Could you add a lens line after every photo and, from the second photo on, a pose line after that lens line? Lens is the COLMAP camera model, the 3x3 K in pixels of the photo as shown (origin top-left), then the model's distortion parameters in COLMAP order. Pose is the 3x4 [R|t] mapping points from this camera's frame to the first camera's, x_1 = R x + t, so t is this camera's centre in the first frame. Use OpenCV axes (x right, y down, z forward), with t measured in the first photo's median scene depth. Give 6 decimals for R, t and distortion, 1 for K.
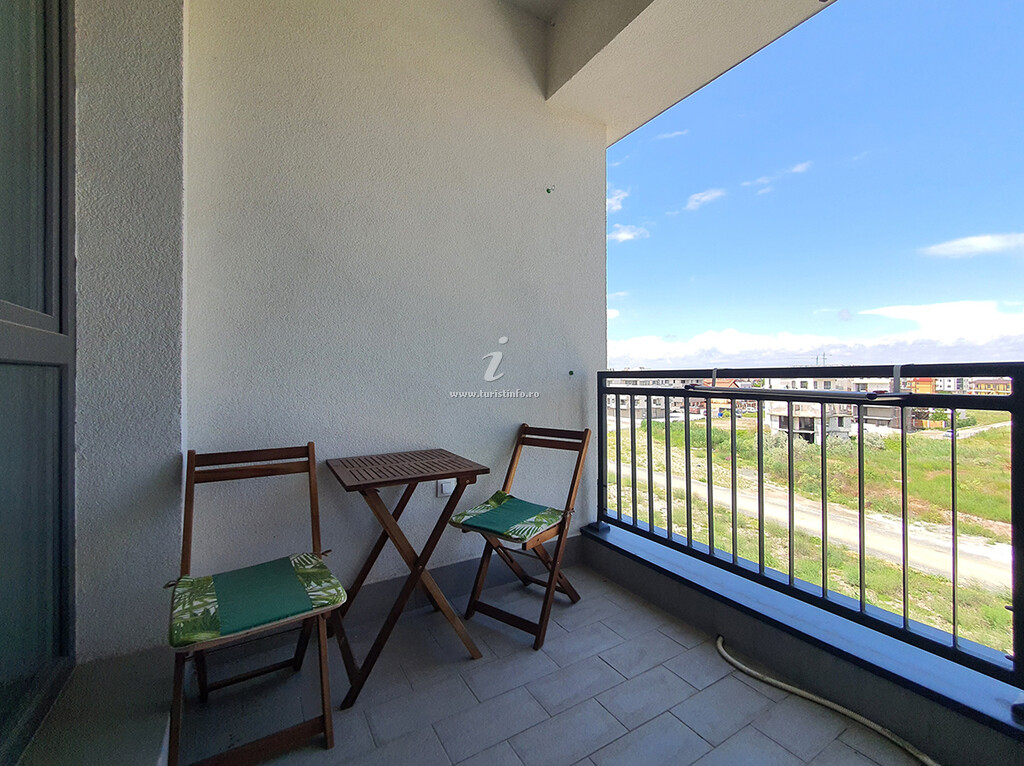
lens RADIAL K [[428.8, 0, 512.0], [0, 428.8, 383.0], [0, 0, 1]] dist [-0.001097, -0.000752]
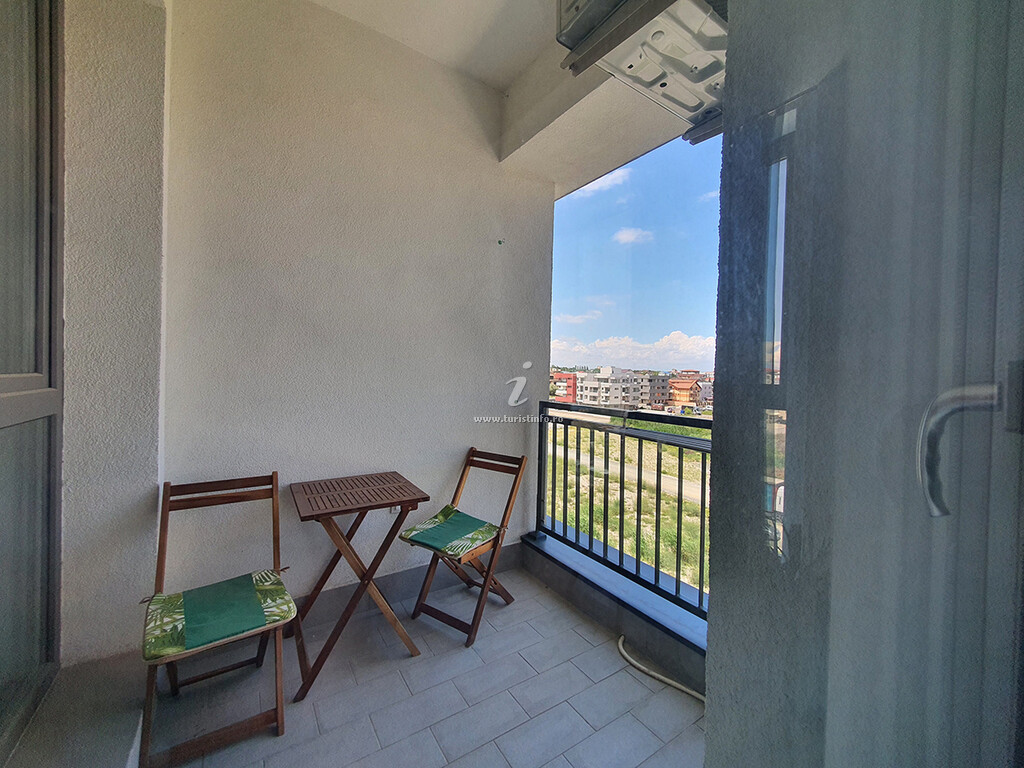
lens RADIAL K [[407.0, 0, 514.9], [0, 407.0, 379.0], [0, 0, 1]] dist [-0.001850, 0.000091]
pose [[0.998676, 0.026664, 0.043984, 0.133758], [-0.027414, 0.999488, 0.016518, -0.161052], [-0.043521, -0.017702, 0.998896, -0.132657]]
